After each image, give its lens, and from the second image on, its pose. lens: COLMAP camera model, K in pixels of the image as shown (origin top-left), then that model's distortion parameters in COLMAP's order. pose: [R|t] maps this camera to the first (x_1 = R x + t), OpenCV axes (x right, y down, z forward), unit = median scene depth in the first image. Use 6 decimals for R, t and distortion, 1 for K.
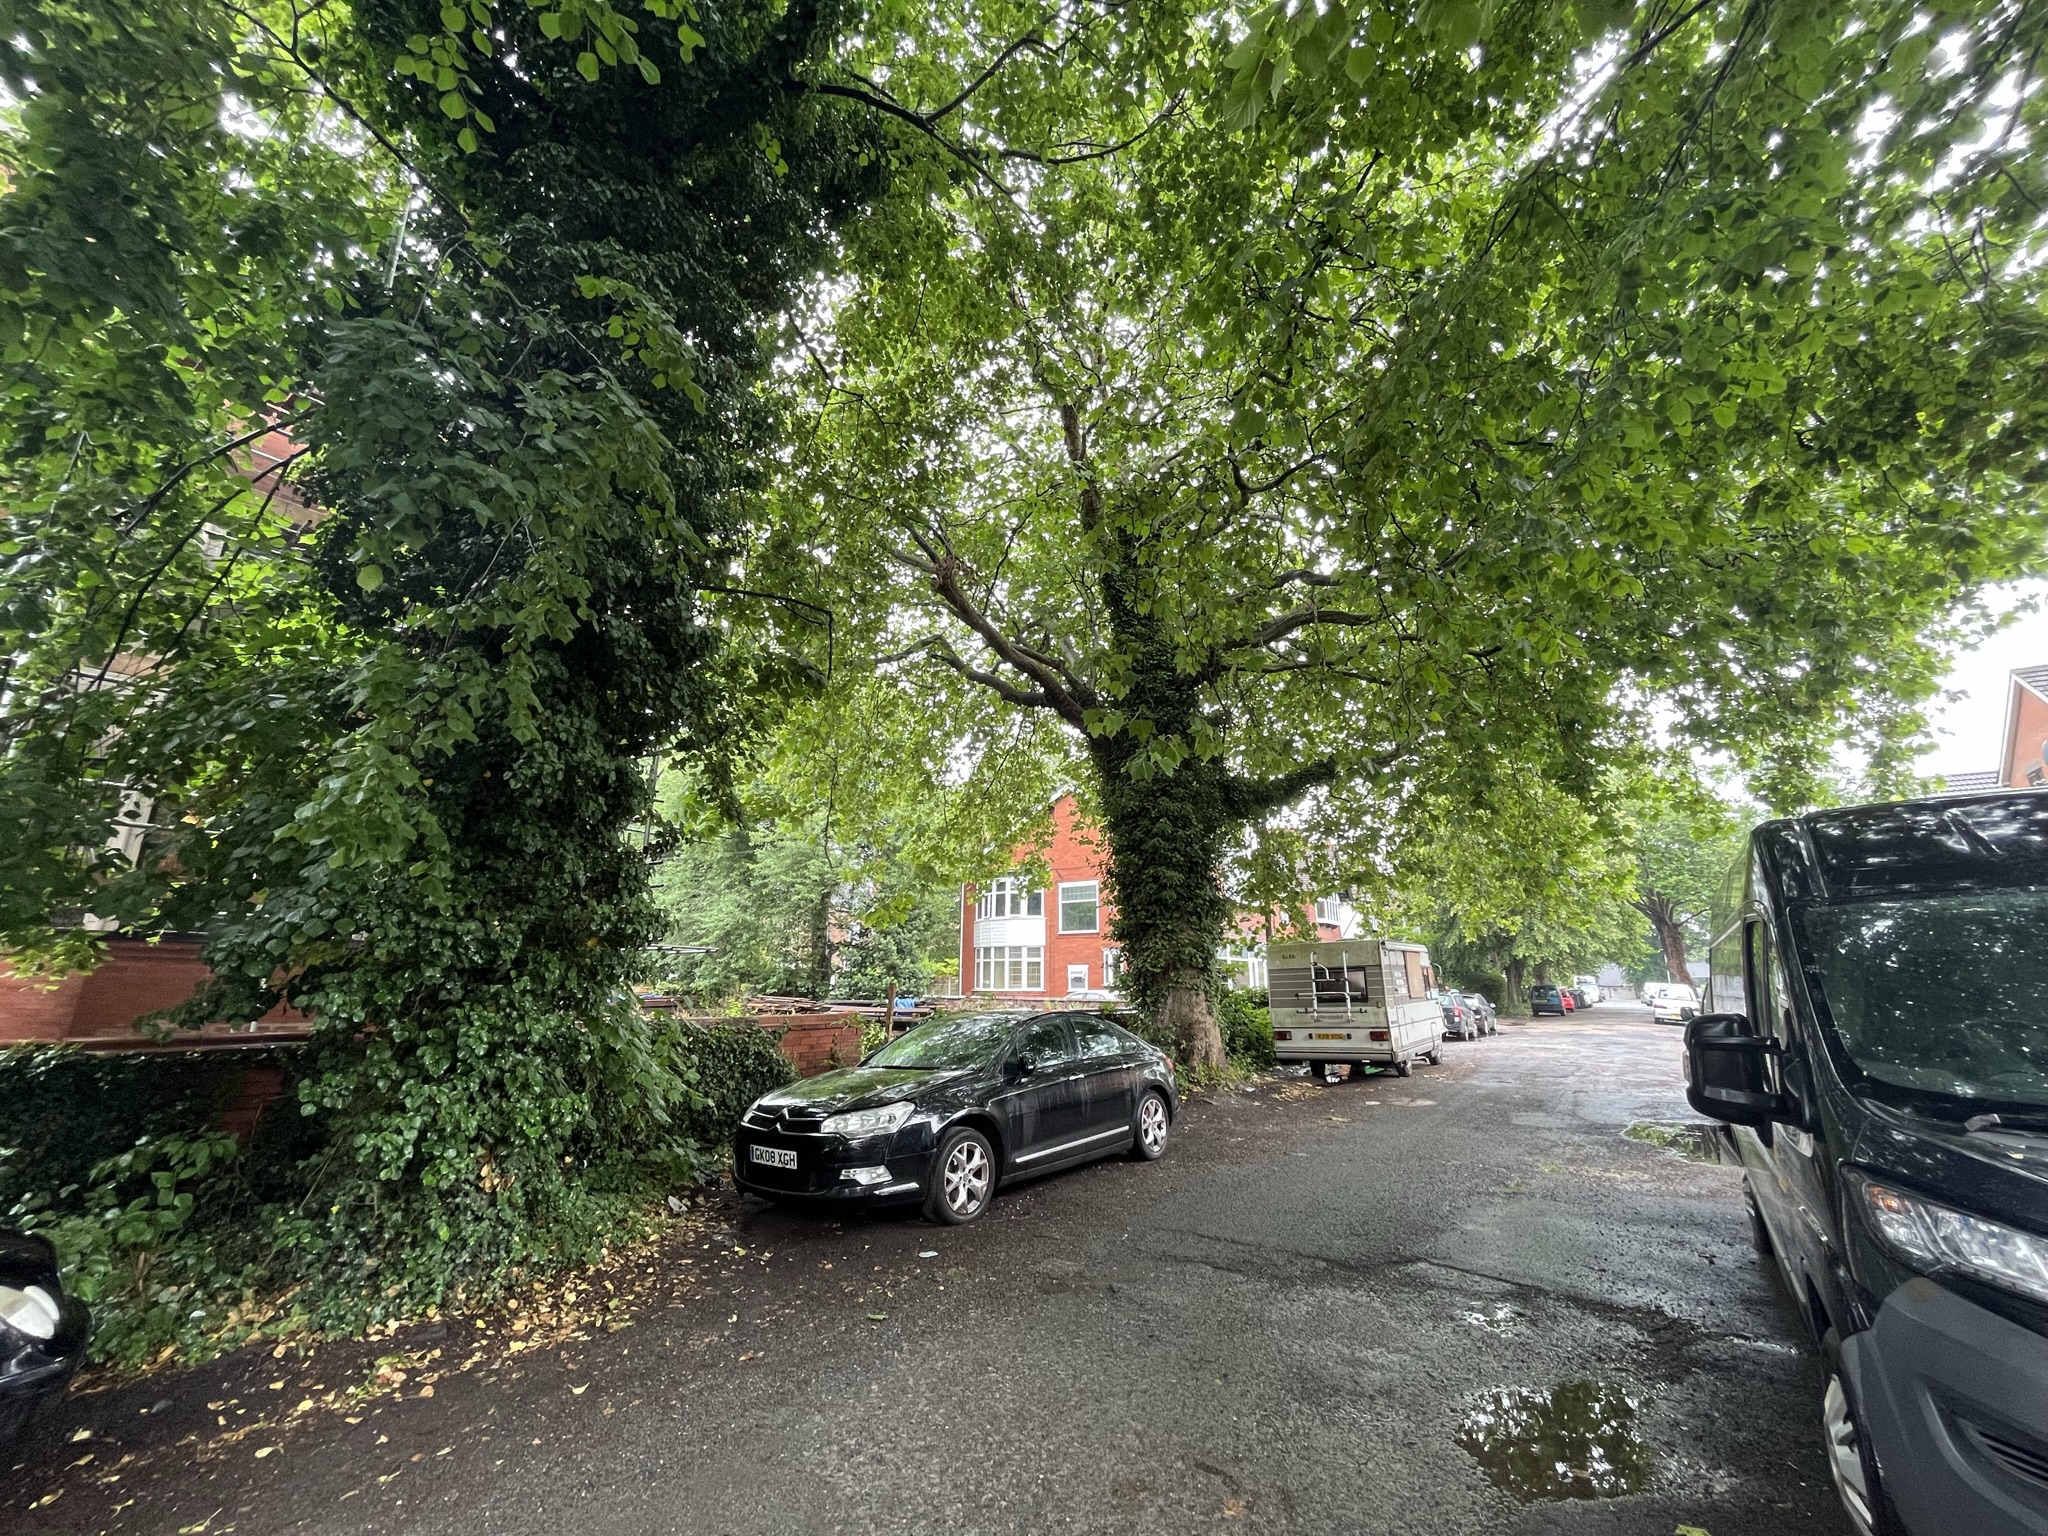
lens RADIAL K [[826.0, 0, 1024.6], [0, 826.0, 778.7], [0, 0, 1]] dist [-0.003952, -0.000175]
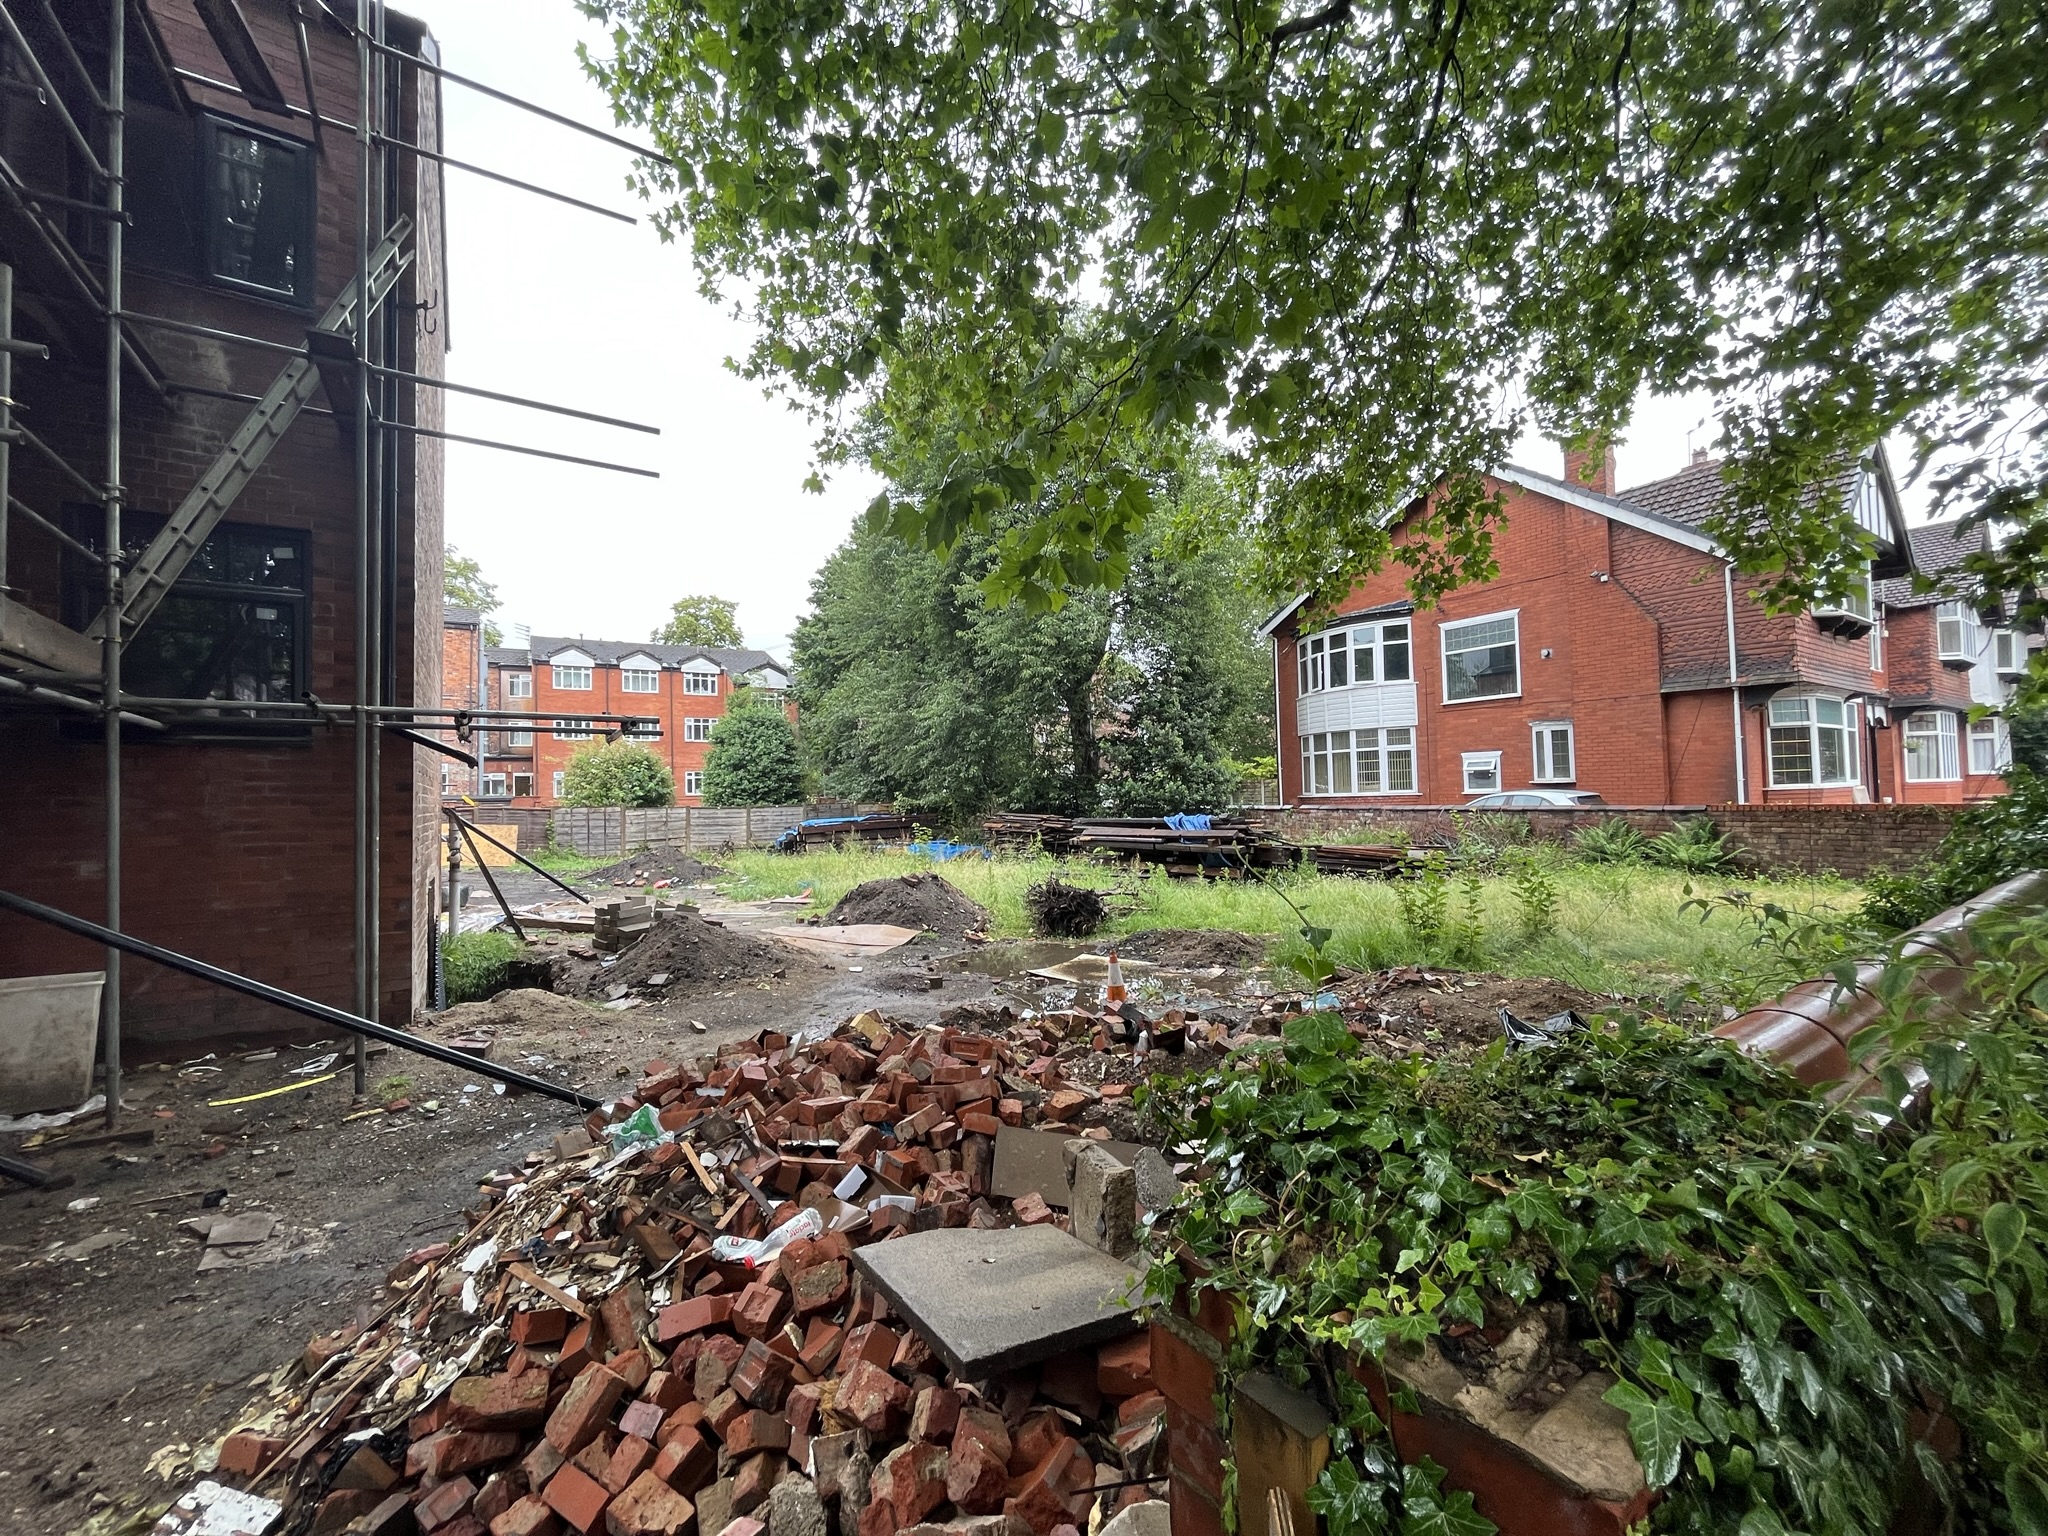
lens RADIAL K [[826.0, 0, 1024.0], [0, 826.0, 771.5], [0, 0, 1]] dist [-0.003952, -0.000175]
pose [[0.933923, -0.040936, -0.355123, -0.086261], [0.117145, 0.973613, 0.195843, 0.194349], [0.337735, -0.224503, 0.914075, 0.779006]]
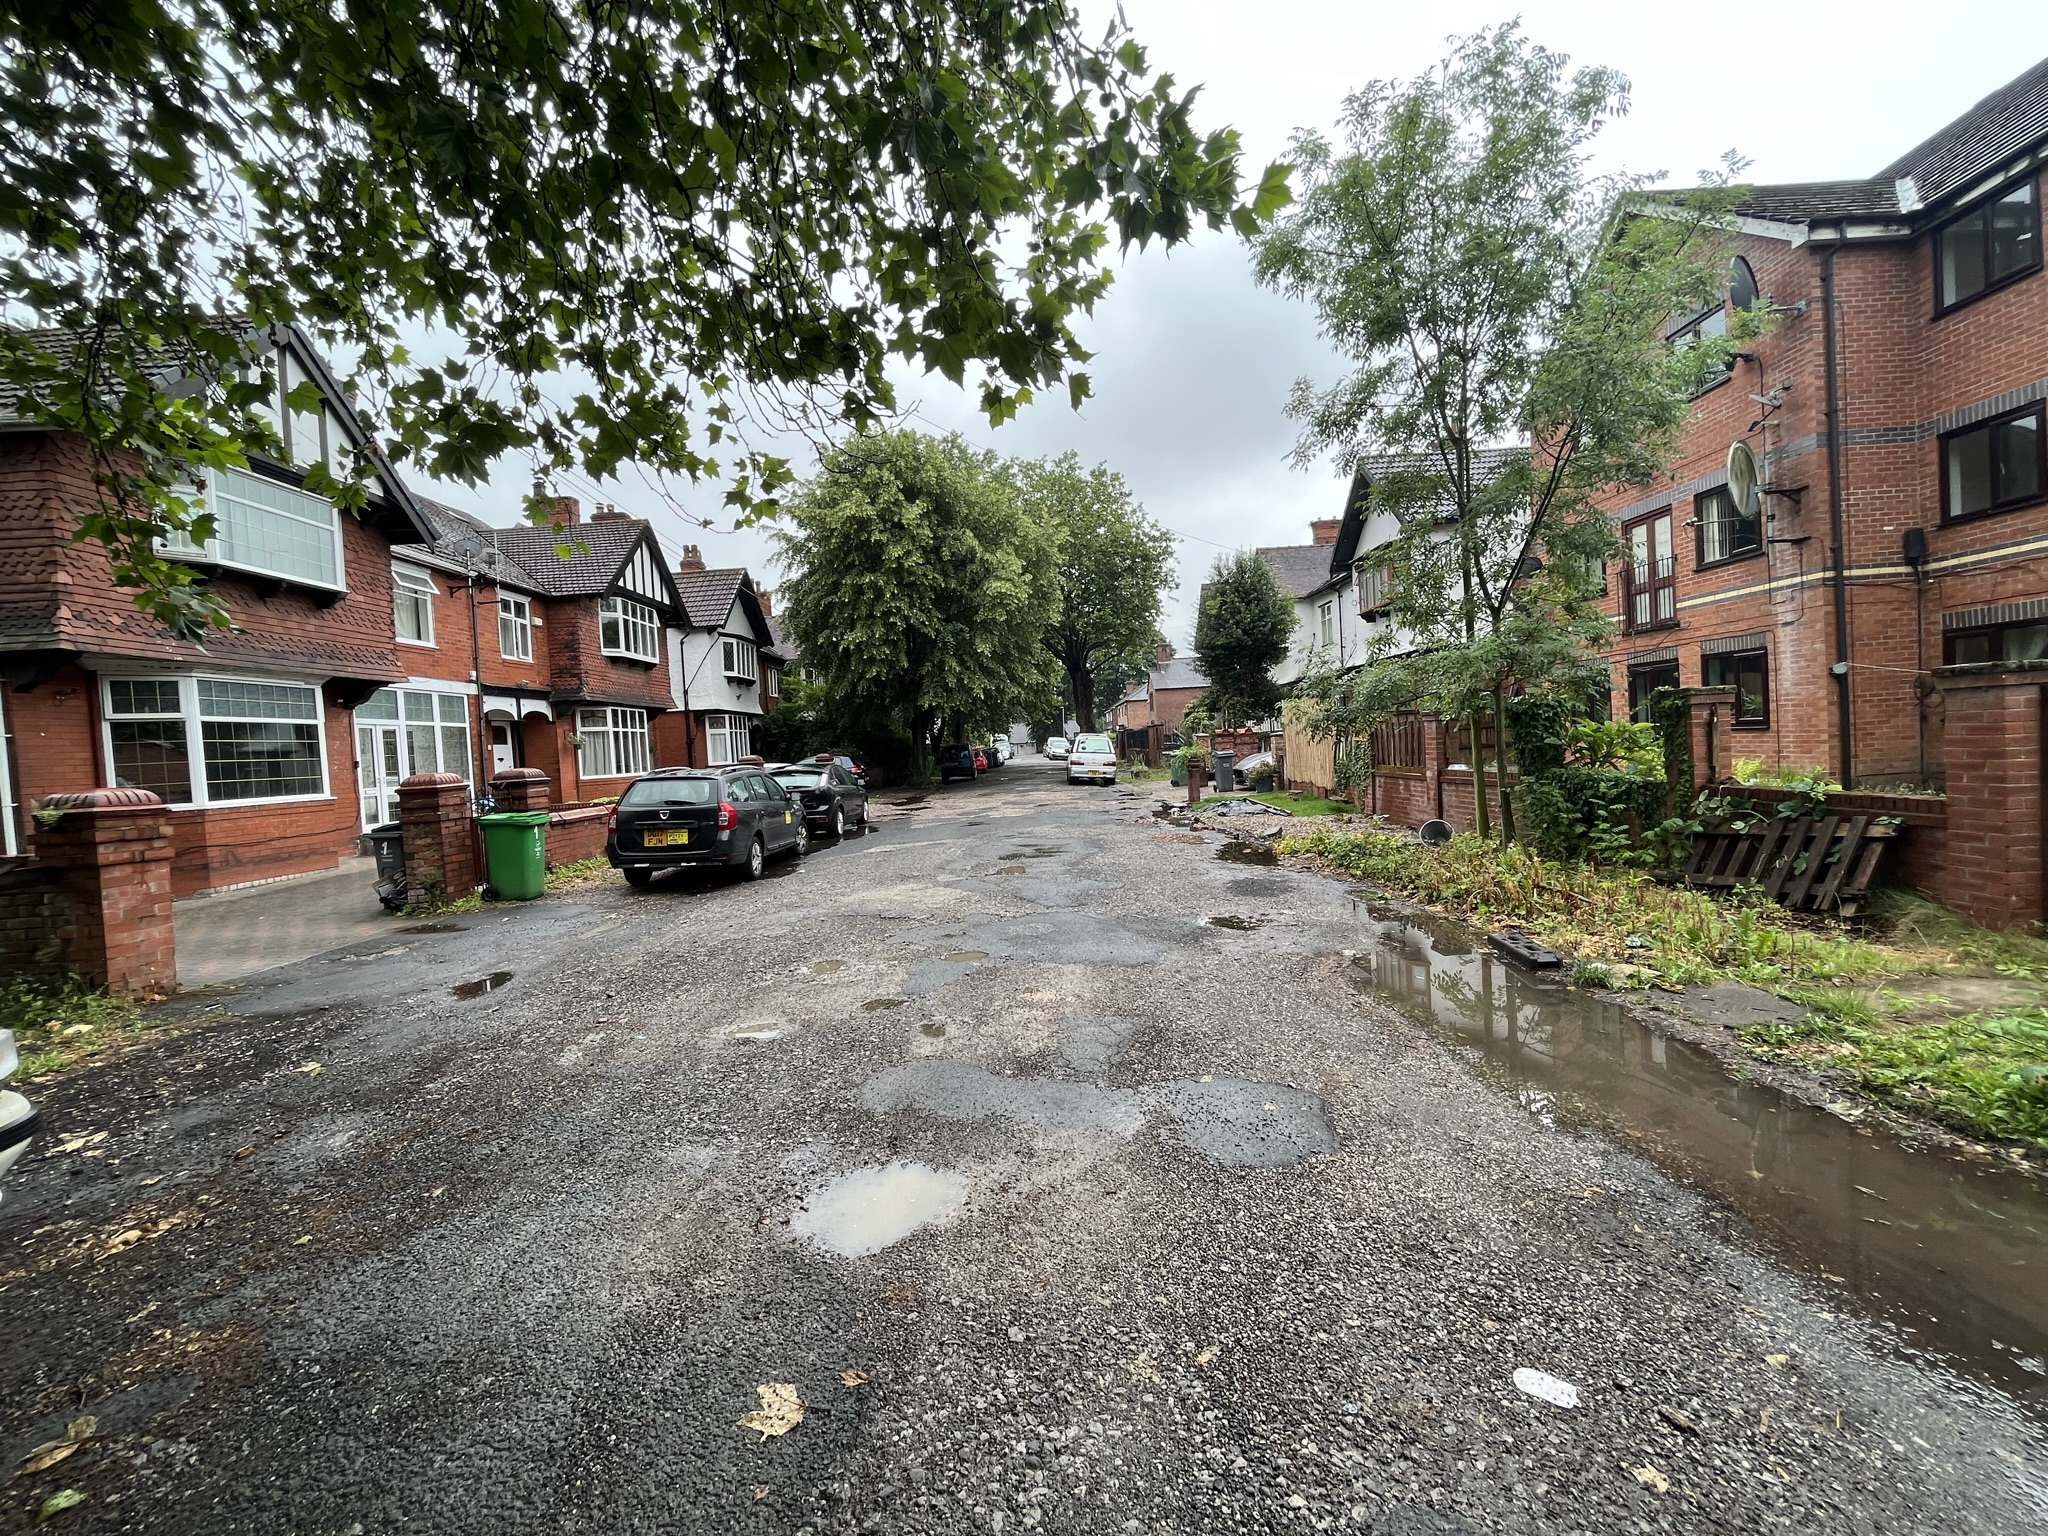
lens RADIAL K [[826.0, 0, 1028.2], [0, 826.0, 768.6], [0, 0, 1]] dist [-0.003952, -0.000175]
pose [[0.813722, -0.070748, 0.576933, 0.770496], [-0.077893, 0.970340, 0.228853, 0.290528], [-0.576011, -0.231162, 0.784076, 1.122865]]
